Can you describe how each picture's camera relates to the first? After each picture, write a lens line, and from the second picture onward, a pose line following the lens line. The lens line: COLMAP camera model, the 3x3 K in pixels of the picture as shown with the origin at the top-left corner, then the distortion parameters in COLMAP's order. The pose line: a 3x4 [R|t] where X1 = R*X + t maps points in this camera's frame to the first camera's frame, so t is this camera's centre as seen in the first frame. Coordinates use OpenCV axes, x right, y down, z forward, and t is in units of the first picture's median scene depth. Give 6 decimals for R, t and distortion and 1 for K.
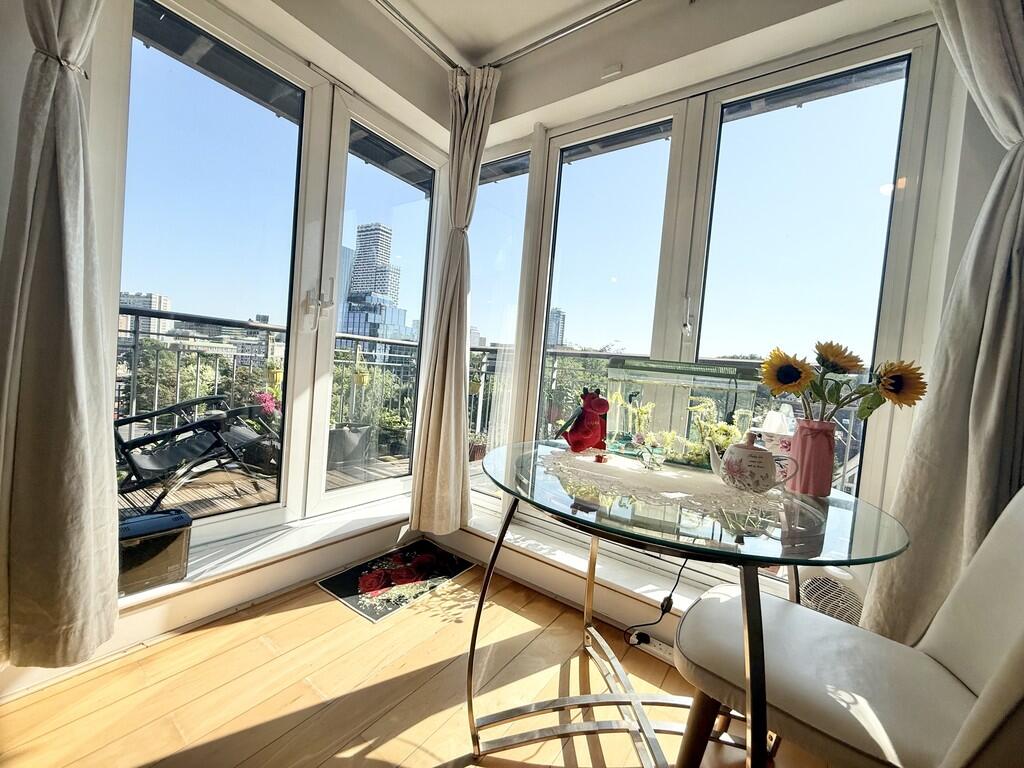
lens RADIAL K [[399.9, 0, 512.0], [0, 399.9, 384.0], [0, 0, 1]] dist [0.001237, 0.000225]
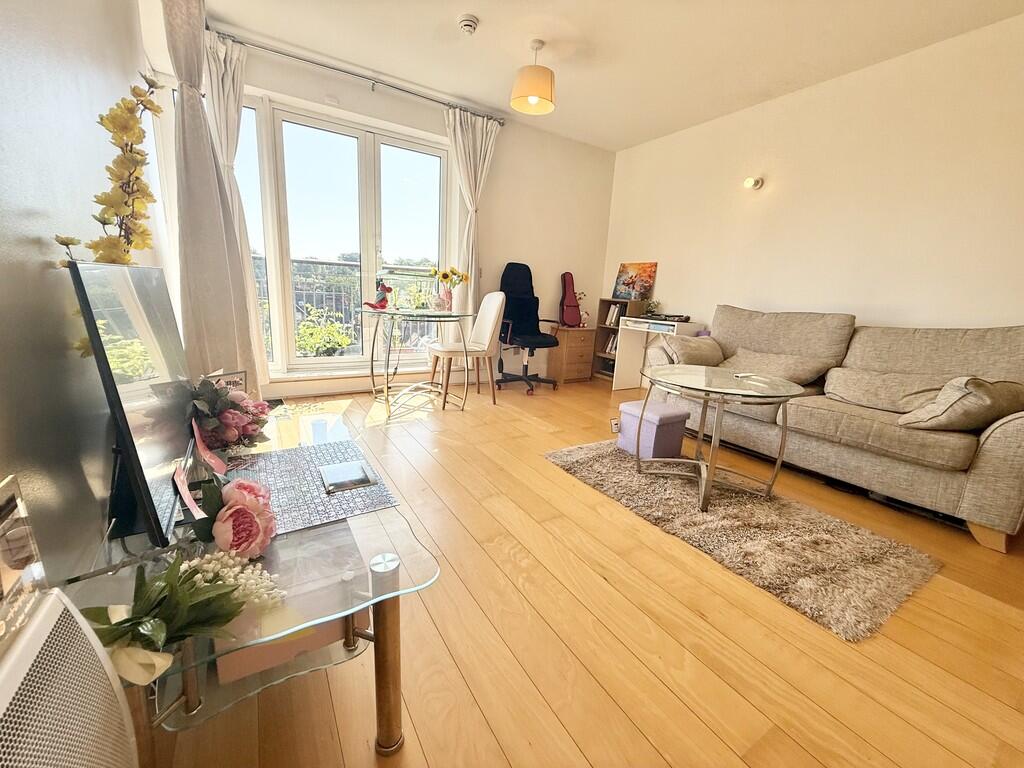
lens RADIAL K [[408.5, 0, 512.0], [0, 408.5, 384.0], [0, 0, 1]] dist [-0.008105, 0.000064]
pose [[0.397766, -0.291331, 0.870005, -1.214127], [-0.005160, 0.947522, 0.319648, -0.137596], [-0.917472, -0.131635, 0.375389, -0.497860]]
